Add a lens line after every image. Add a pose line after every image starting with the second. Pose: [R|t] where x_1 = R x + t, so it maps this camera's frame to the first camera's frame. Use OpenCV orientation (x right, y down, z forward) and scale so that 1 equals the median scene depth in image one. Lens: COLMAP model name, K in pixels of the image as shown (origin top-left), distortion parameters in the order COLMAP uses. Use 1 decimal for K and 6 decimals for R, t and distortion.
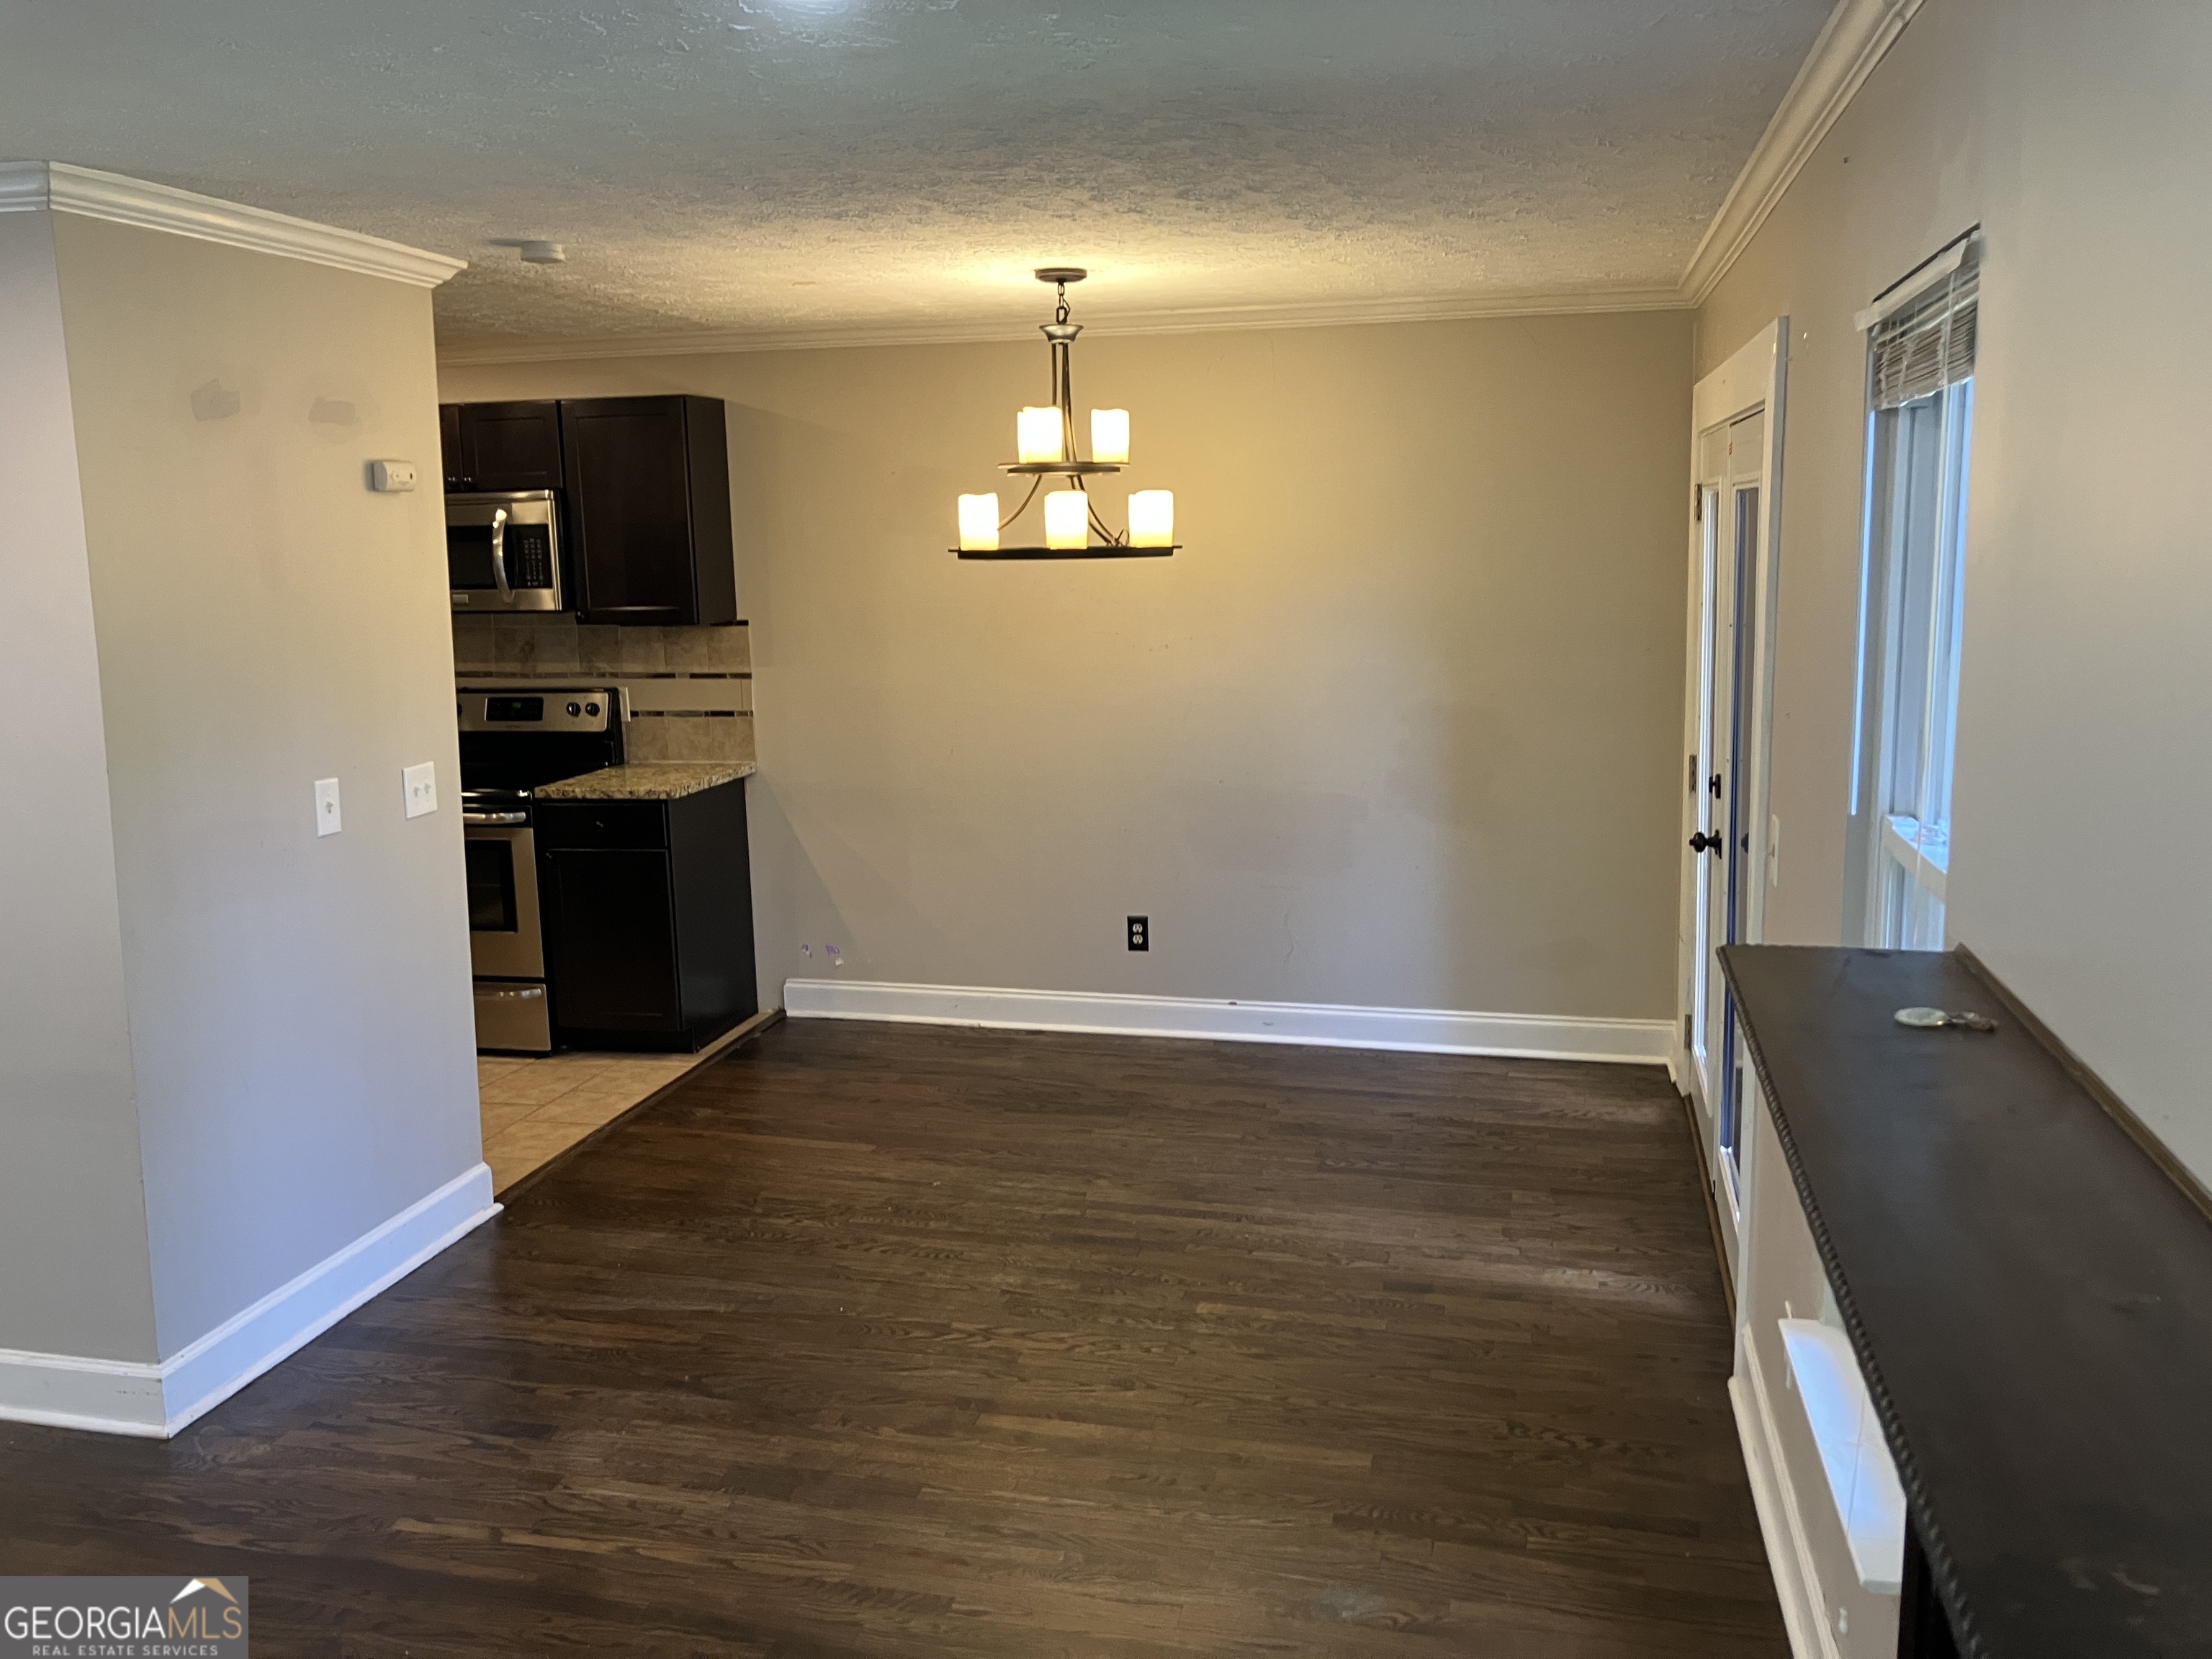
lens RADIAL K [[1809.0, 0, 1113.8], [0, 1809.0, 810.4], [0, 0, 1]] dist [0.057257, -0.084906]
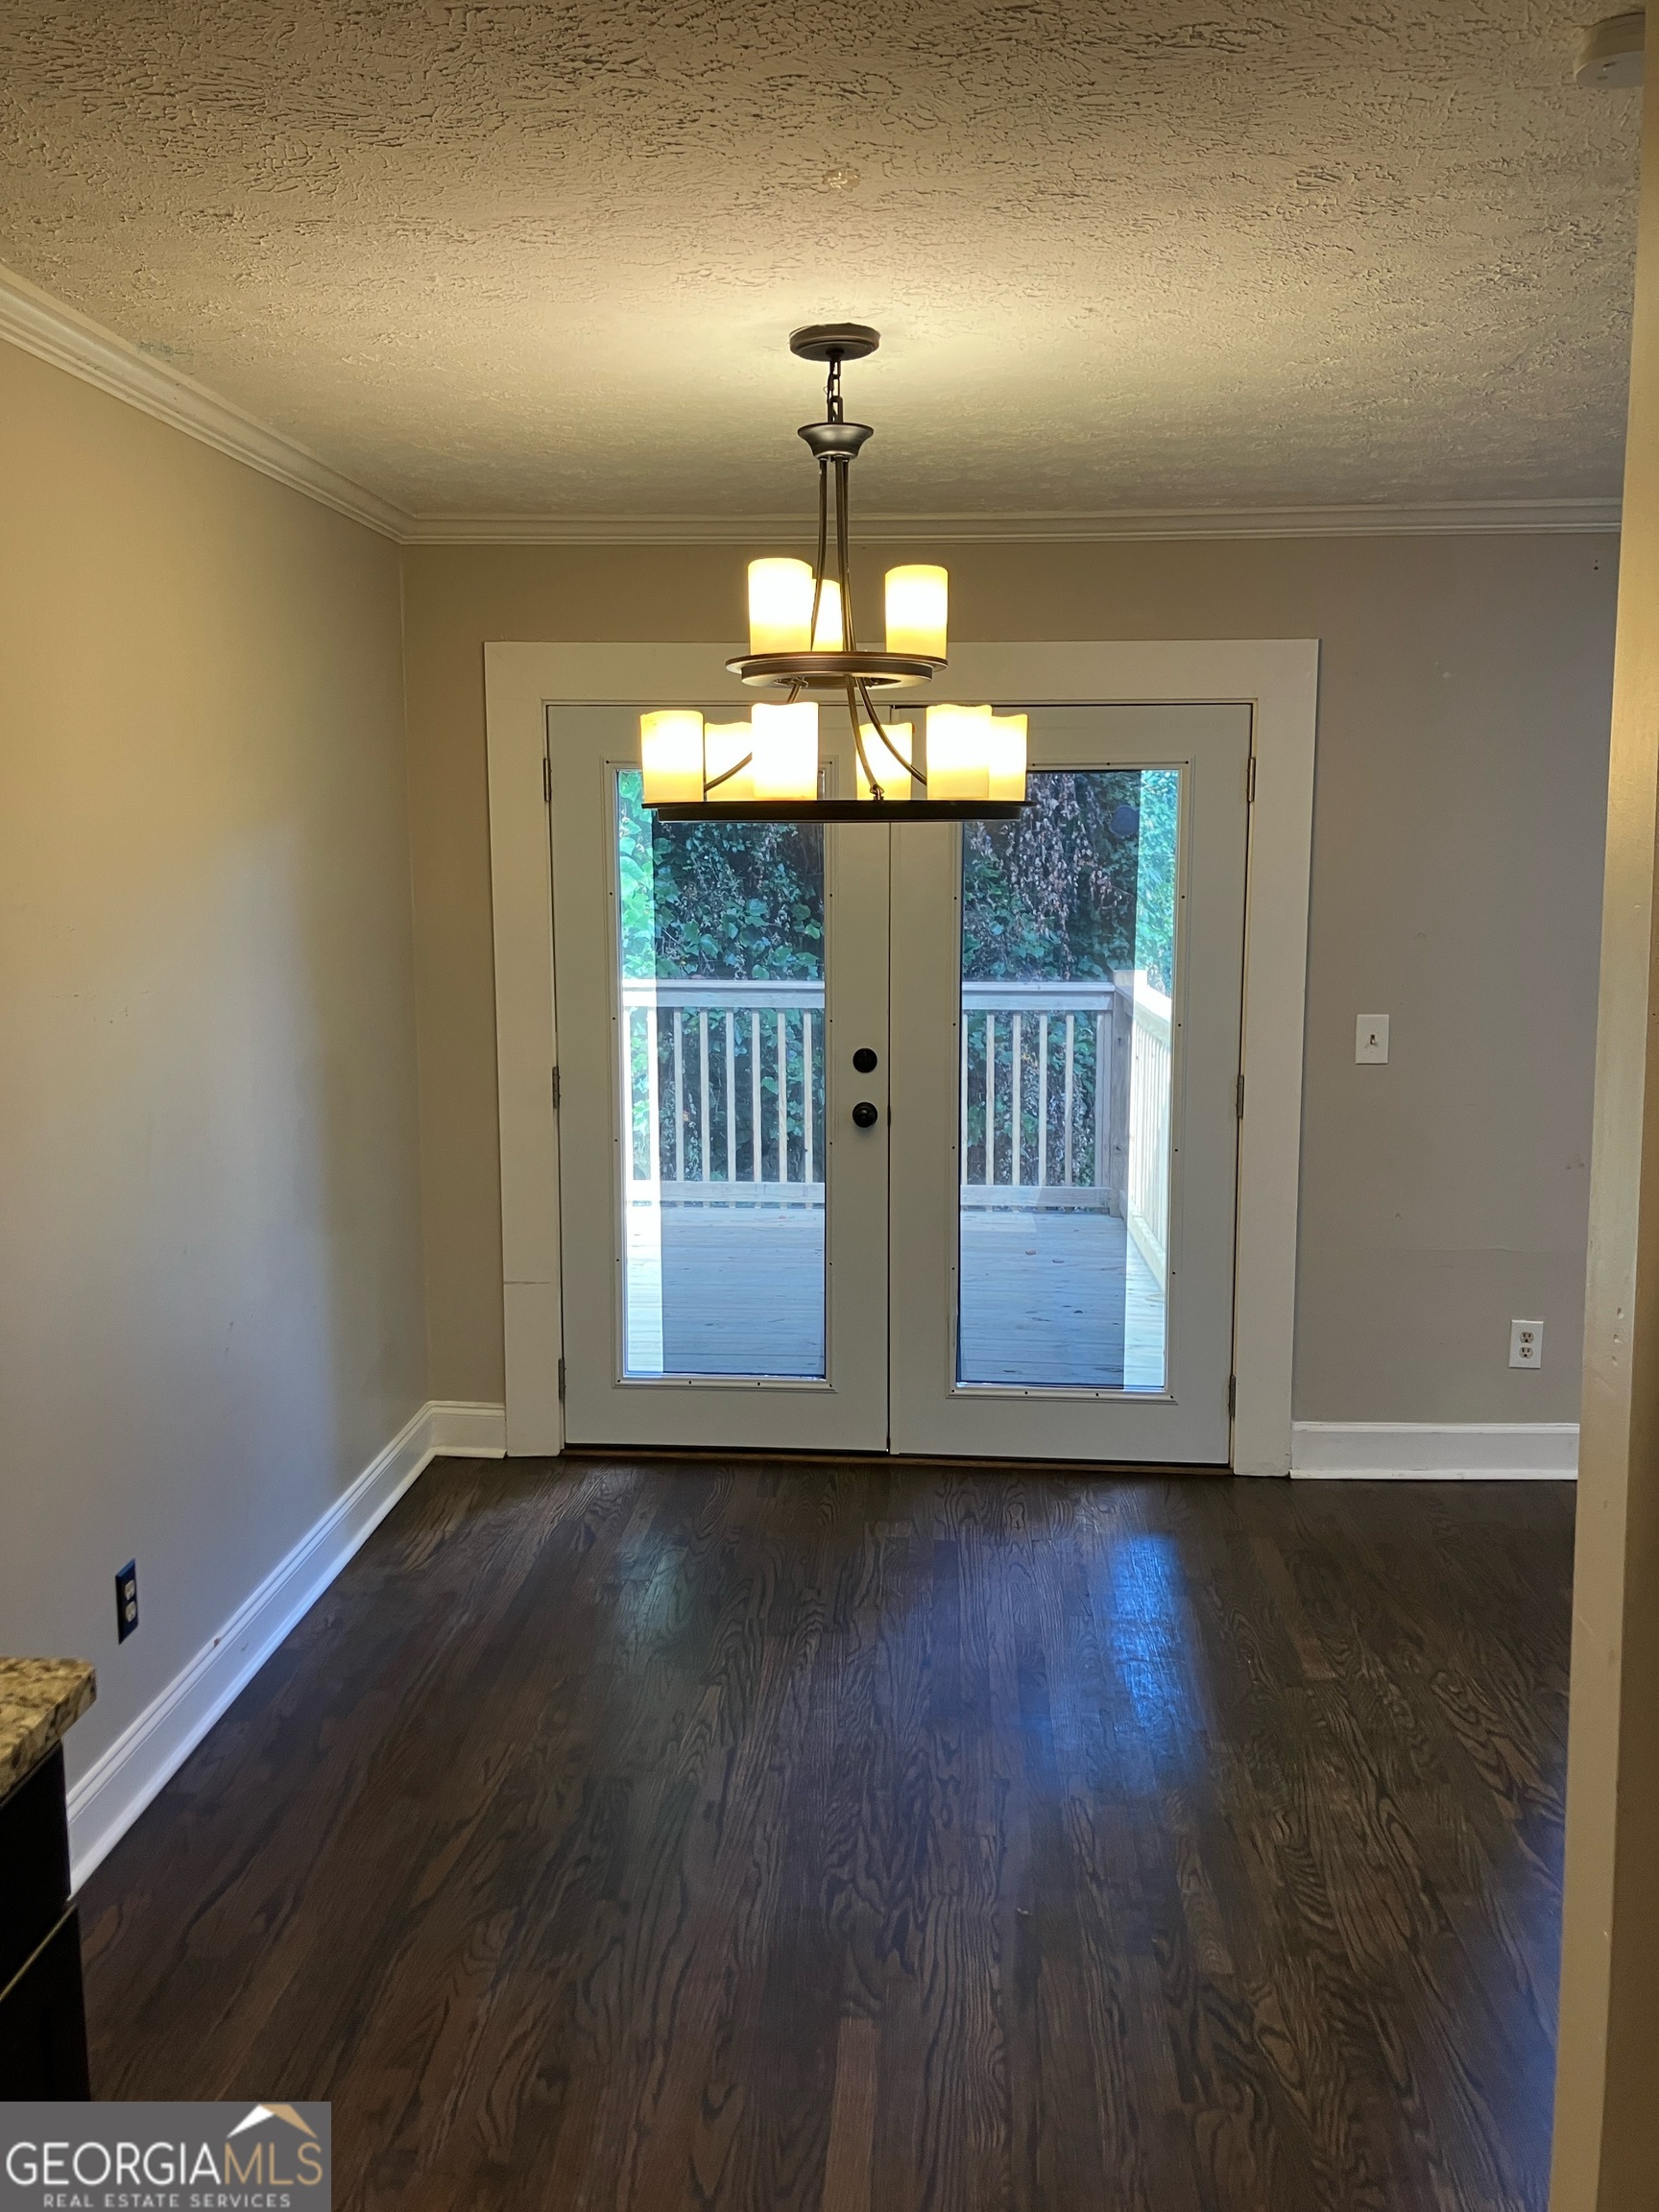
lens RADIAL K [[1809.0, 0, 834.7], [0, 1809.0, 1108.8], [0, 0, 1]] dist [0.057257, -0.084906]
pose [[-0.160622, -0.135755, 0.977635, -0.630919], [0.159672, 0.973875, 0.161467, -0.145539], [-0.974015, 0.182036, -0.134750, 1.119369]]
